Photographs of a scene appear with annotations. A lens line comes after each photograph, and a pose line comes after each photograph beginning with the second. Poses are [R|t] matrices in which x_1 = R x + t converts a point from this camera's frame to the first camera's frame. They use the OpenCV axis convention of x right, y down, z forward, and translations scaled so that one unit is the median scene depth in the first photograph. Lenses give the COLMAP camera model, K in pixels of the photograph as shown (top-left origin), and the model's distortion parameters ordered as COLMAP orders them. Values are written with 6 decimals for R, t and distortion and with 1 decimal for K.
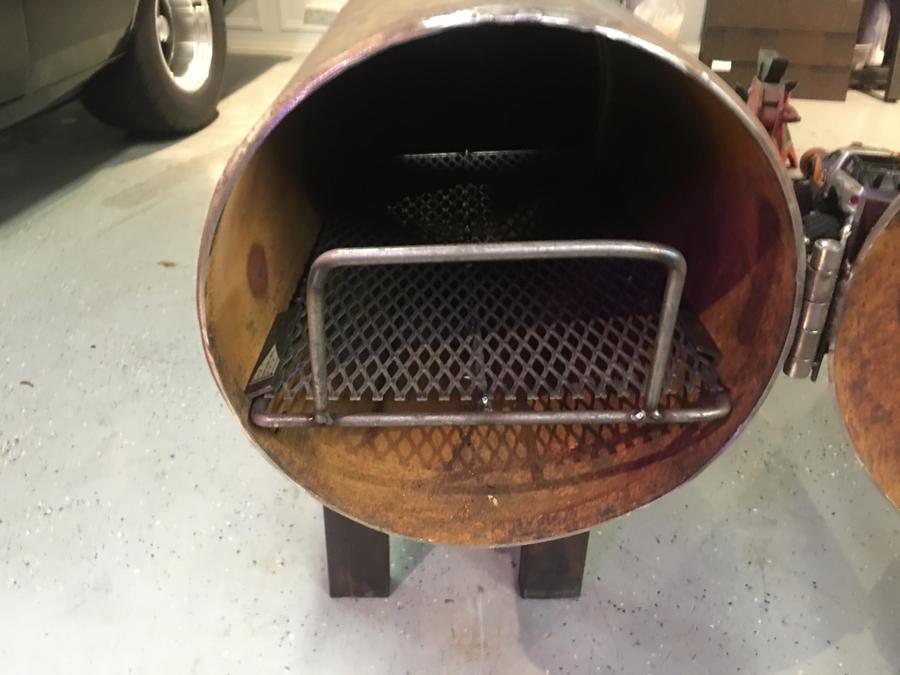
lens RADIAL K [[799.5, 0, 435.2], [0, 799.5, 338.2], [0, 0, 1]] dist [0.119362, -0.162223]
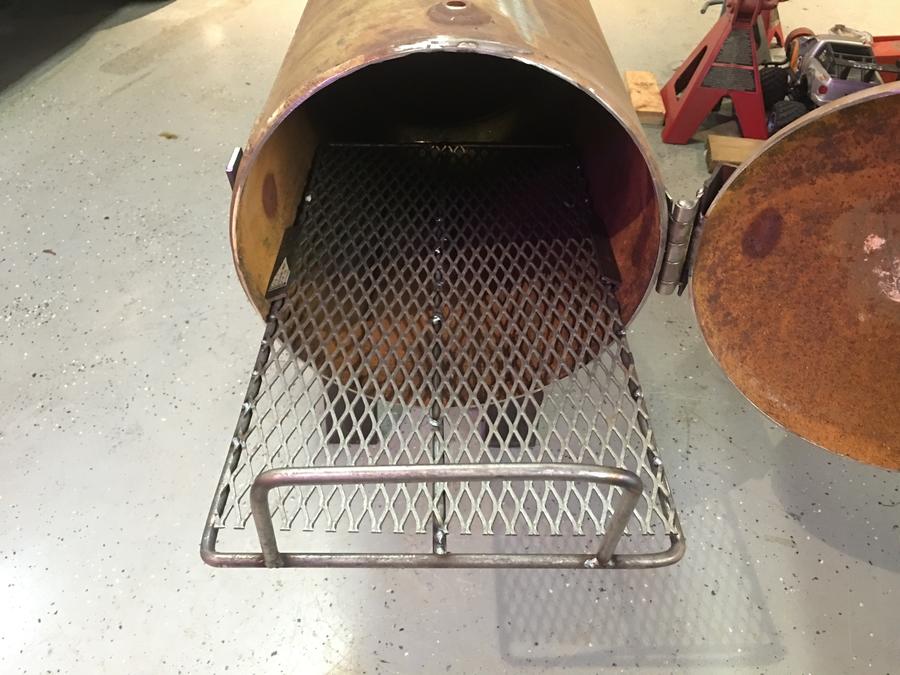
lens RADIAL K [[799.5, 0, 435.2], [0, 799.5, 338.2], [0, 0, 1]] dist [0.119362, -0.162223]
pose [[0.999841, 0.016642, 0.006374, 0.037076], [-0.017498, 0.984589, 0.174008, -0.090555], [-0.003380, -0.174092, 0.984724, -0.300760]]
